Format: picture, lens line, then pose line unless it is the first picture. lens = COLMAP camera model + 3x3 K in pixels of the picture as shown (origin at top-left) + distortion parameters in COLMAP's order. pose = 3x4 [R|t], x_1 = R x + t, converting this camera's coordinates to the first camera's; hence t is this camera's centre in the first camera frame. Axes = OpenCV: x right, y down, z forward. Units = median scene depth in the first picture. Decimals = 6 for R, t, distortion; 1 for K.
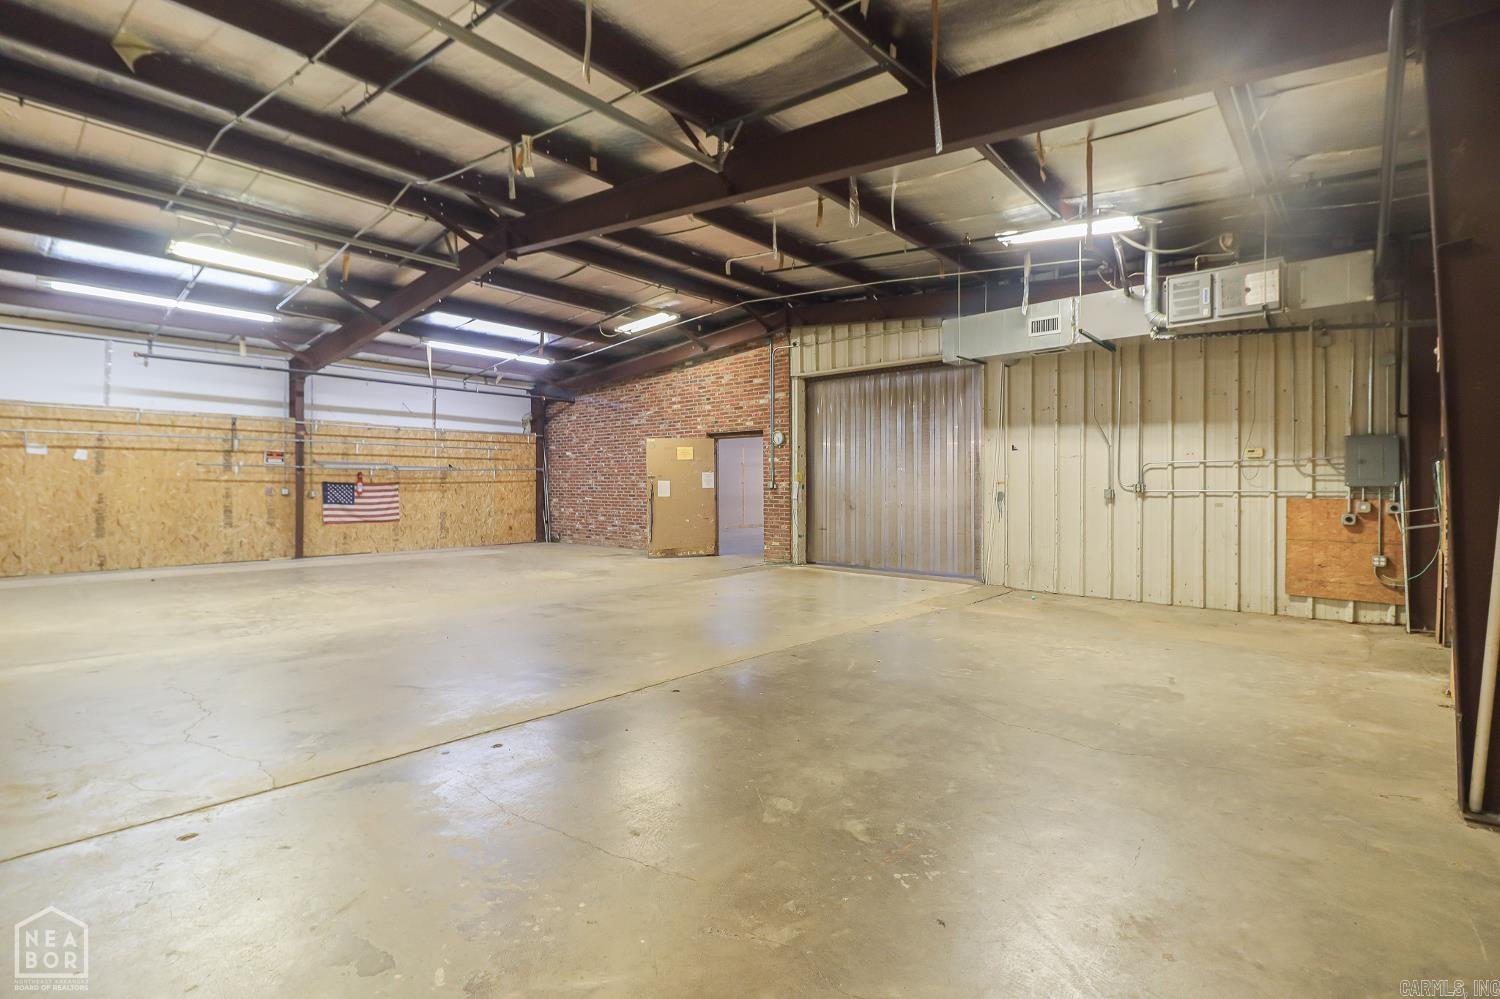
lens RADIAL K [[697.6, 0, 753.8], [0, 697.6, 491.5], [0, 0, 1]] dist [0.001620, -0.000219]
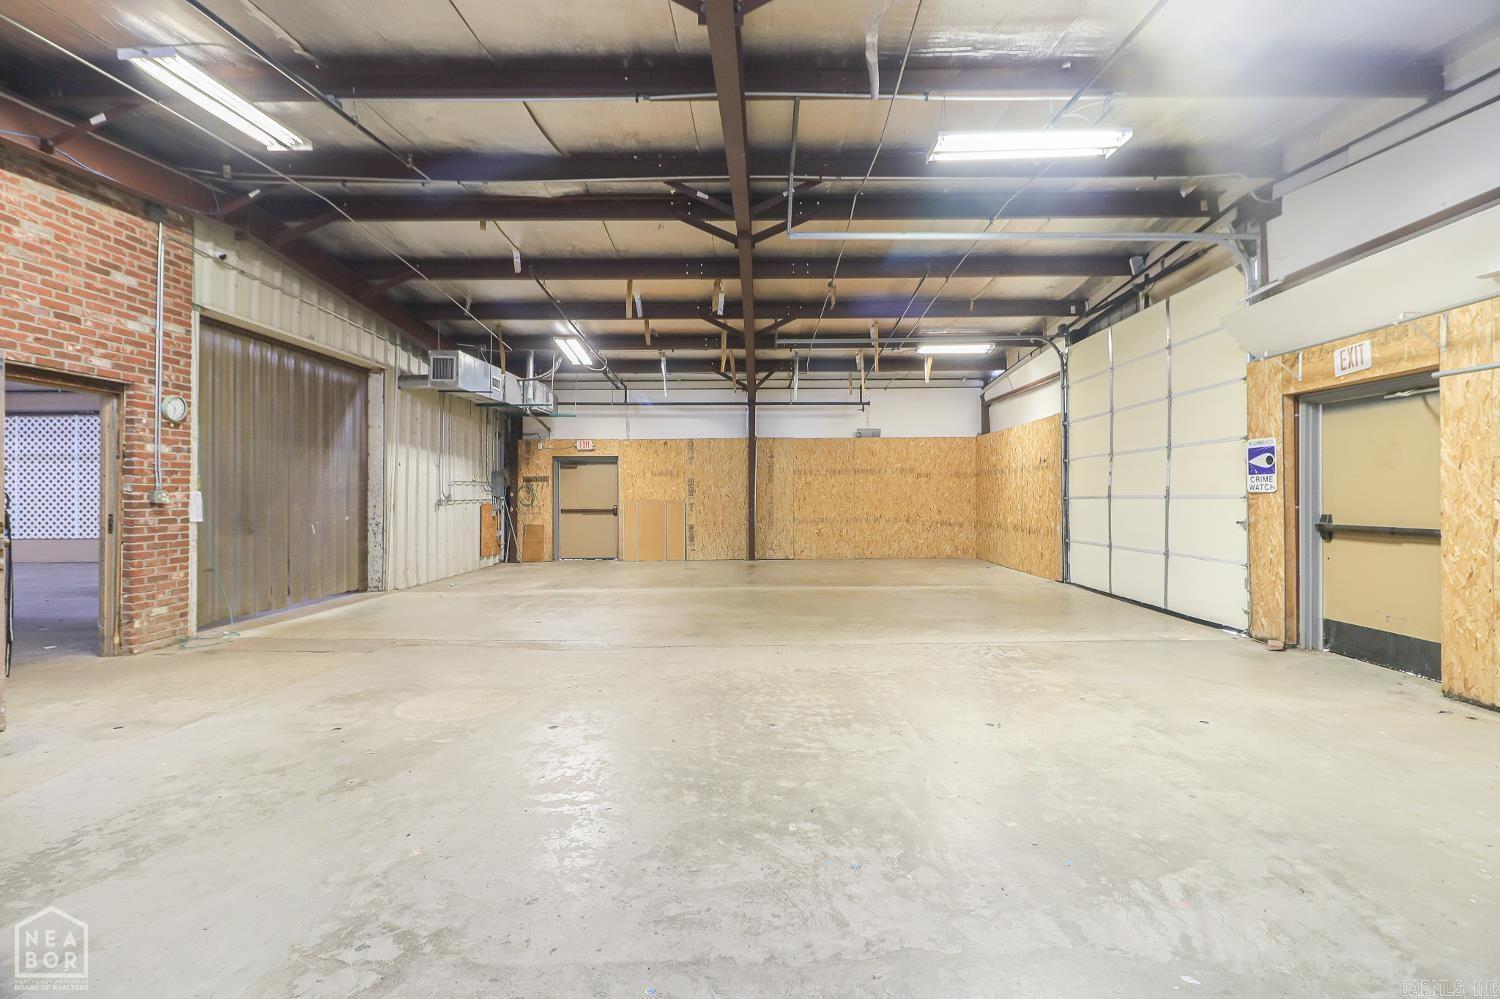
lens RADIAL K [[697.6, 0, 749.9], [0, 697.6, 491.6], [0, 0, 1]] dist [0.001620, -0.000219]
pose [[-0.646659, 0.005375, 0.762760, -0.614825], [0.010115, 0.999948, 0.001528, -0.009573], [-0.762712, 0.008704, -0.646679, 0.952733]]
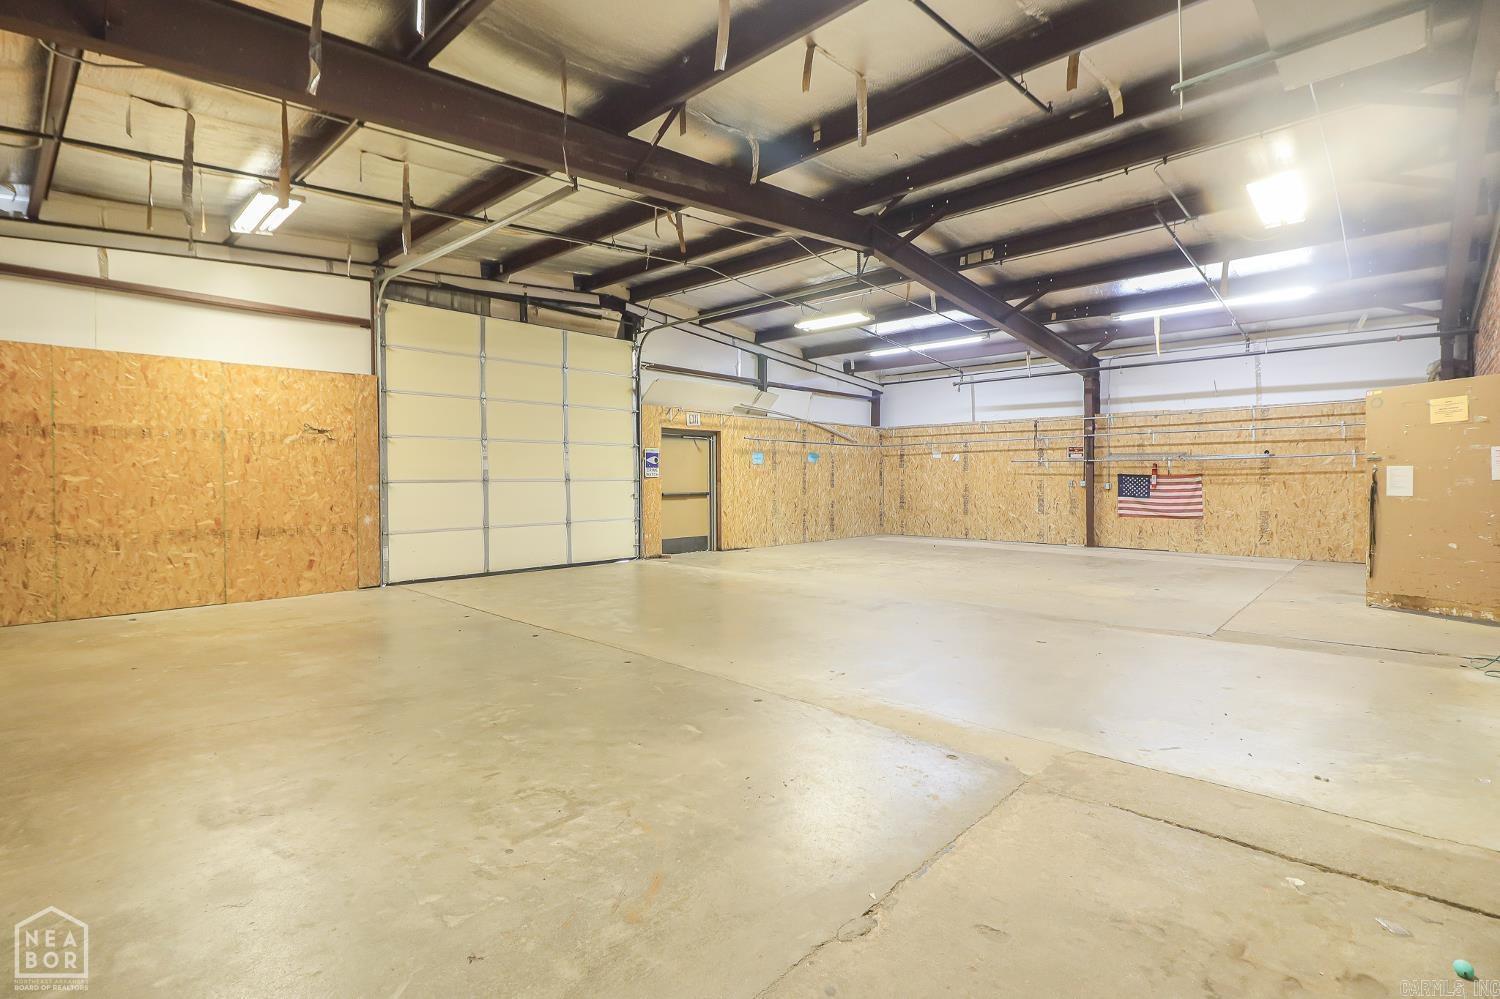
lens RADIAL K [[697.6, 0, 754.1], [0, 697.6, 498.5], [0, 0, 1]] dist [0.001620, -0.000219]
pose [[-0.032102, 0.024514, -0.999184, 0.420018], [-0.006619, 0.999672, 0.024739, -0.000439], [0.999463, 0.007408, -0.031929, 0.525933]]
